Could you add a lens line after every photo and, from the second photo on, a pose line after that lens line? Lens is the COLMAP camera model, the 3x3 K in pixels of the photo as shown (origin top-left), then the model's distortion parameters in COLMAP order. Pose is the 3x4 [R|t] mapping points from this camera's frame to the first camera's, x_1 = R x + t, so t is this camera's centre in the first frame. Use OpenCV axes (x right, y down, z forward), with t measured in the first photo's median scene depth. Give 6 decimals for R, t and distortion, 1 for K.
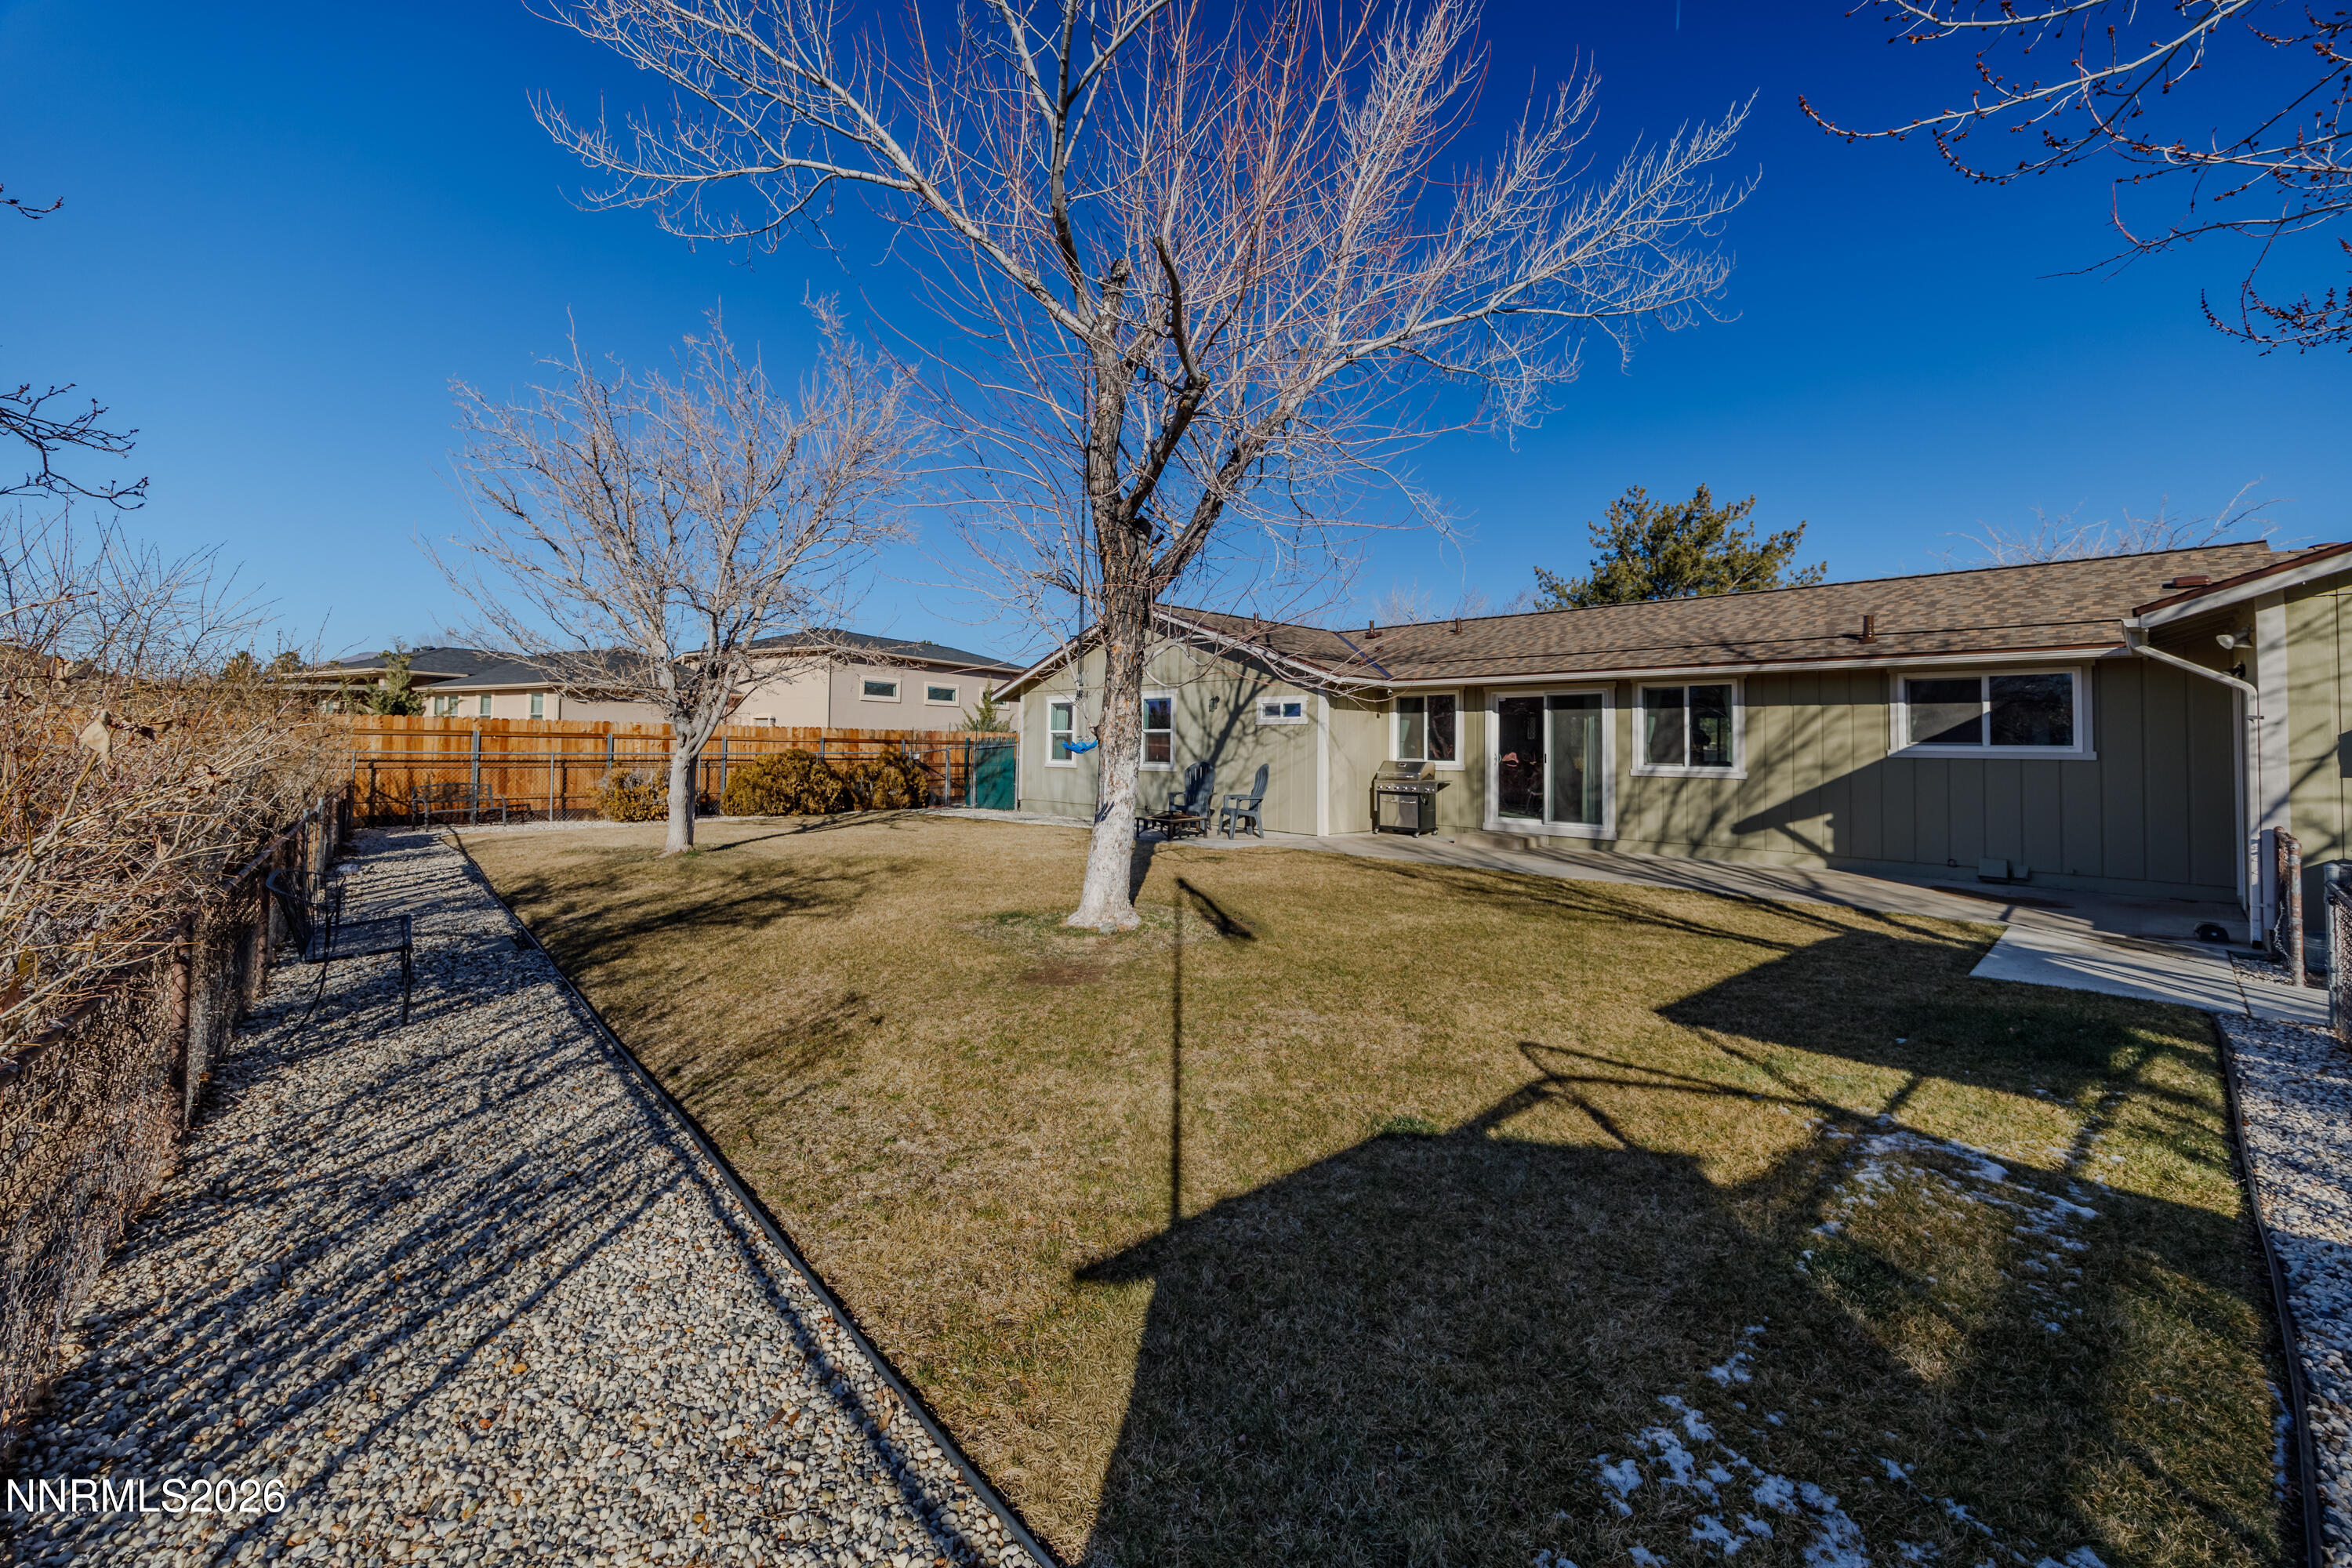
lens RADIAL K [[903.8, 0, 1224.0], [0, 903.8, 735.1], [0, 0, 1]] dist [-0.004394, -0.000332]
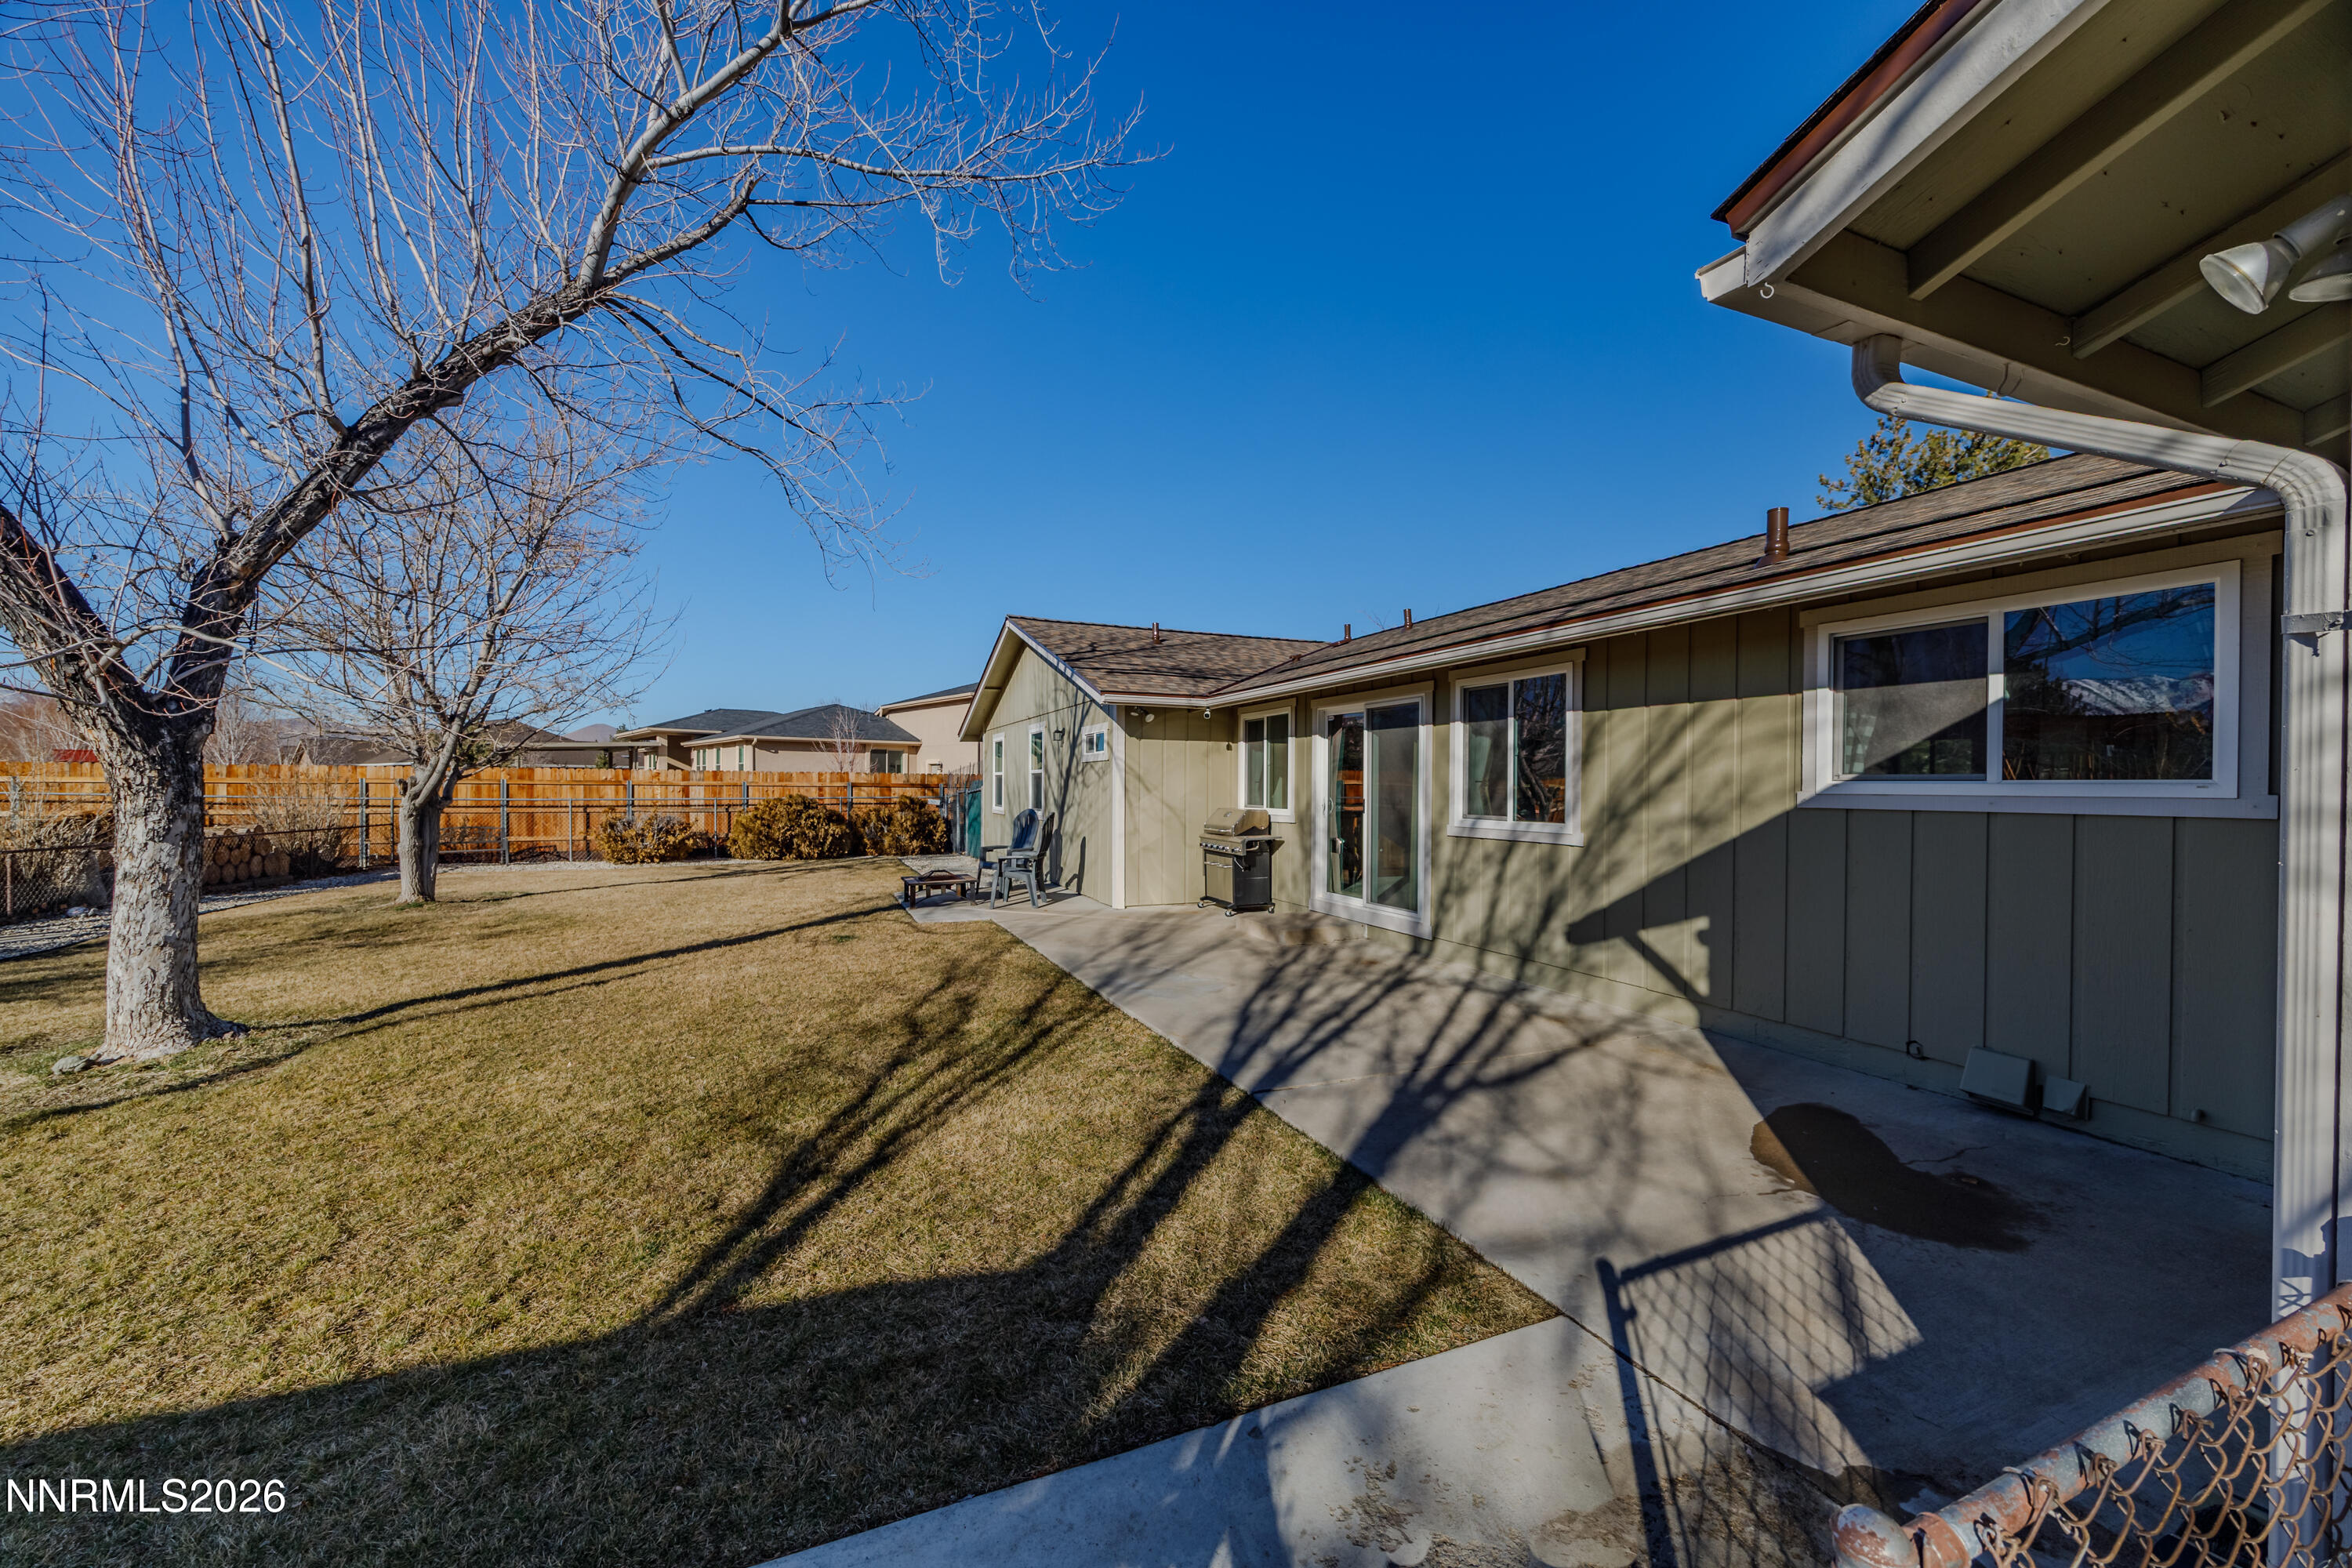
lens RADIAL K [[903.8, 0, 1183.7], [0, 903.8, 796.5], [0, 0, 1]] dist [-0.004394, -0.000332]
pose [[0.928970, -0.005965, -0.370106, 0.487261], [0.015814, 0.999597, 0.023585, 0.002989], [0.369816, -0.027763, 0.928690, 0.354964]]
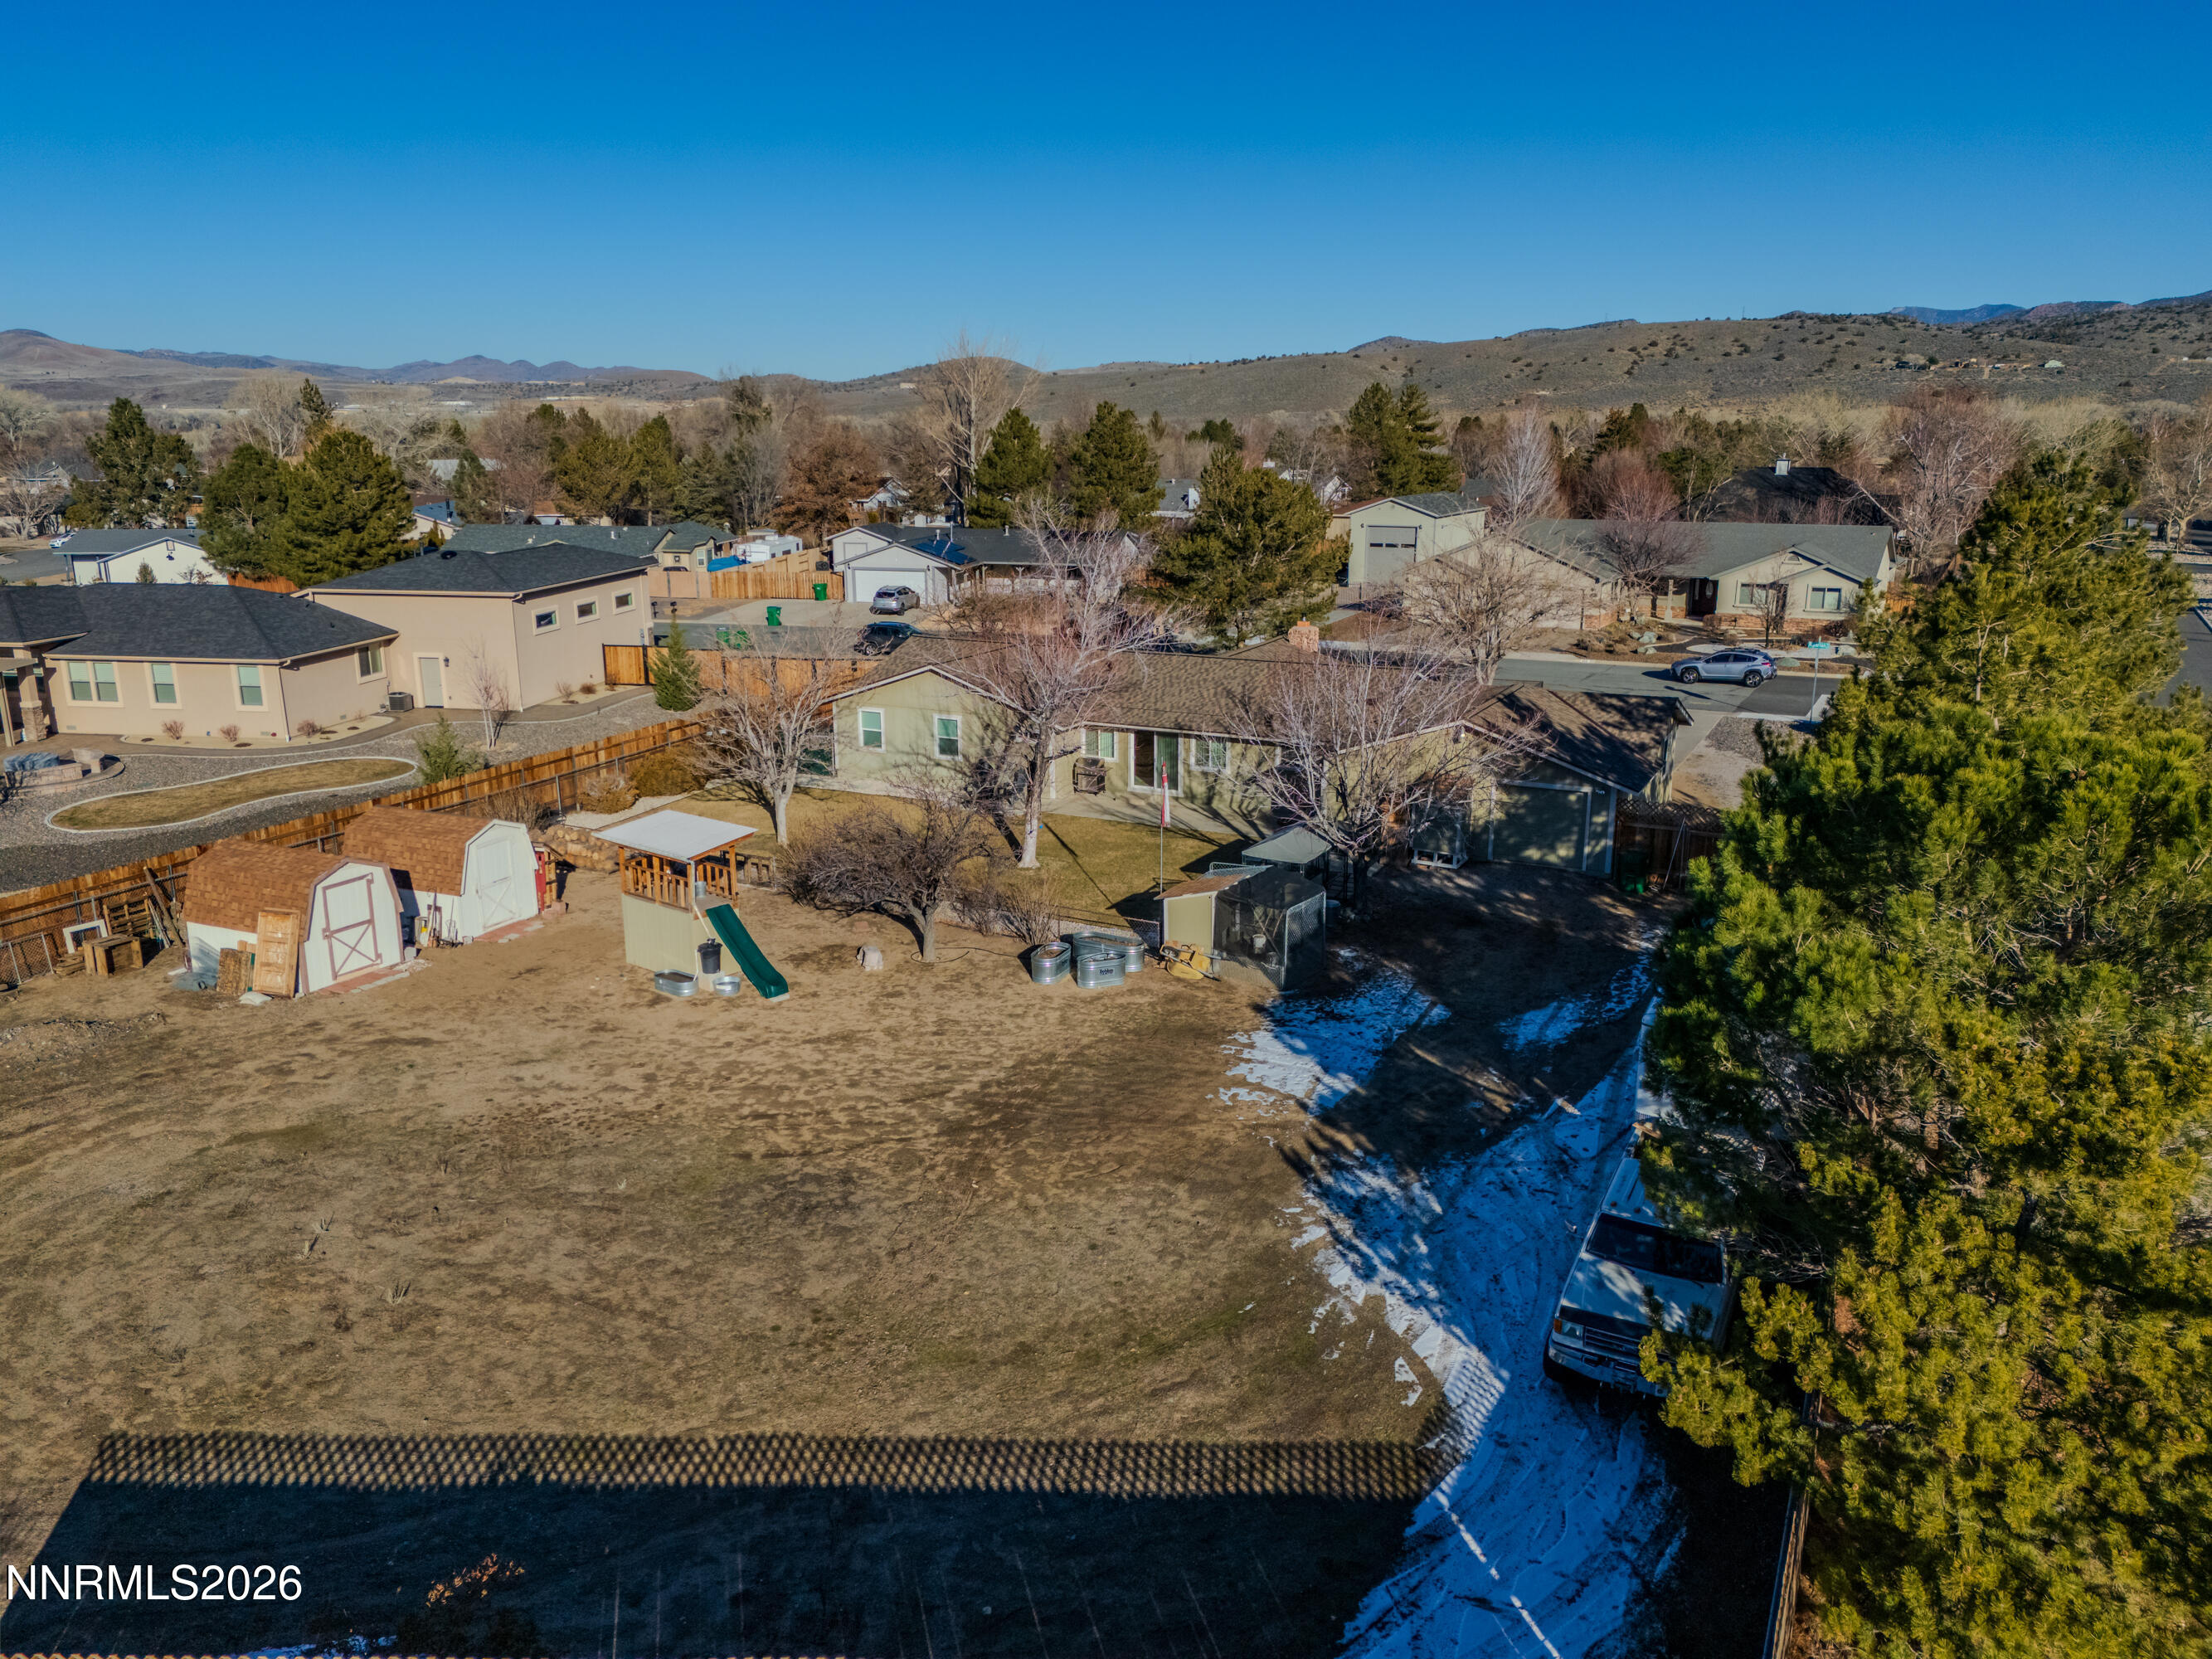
lens RADIAL K [[1619.8, 0, 1118.7], [0, 1619.8, 826.1], [0, 0, 1]] dist [0.044503, -0.025067]
pose [[0.949290, -0.096277, 0.299298, -0.943113], [0.014639, 0.964463, 0.263813, -0.875613], [-0.314061, -0.246054, 0.916964, -2.678664]]
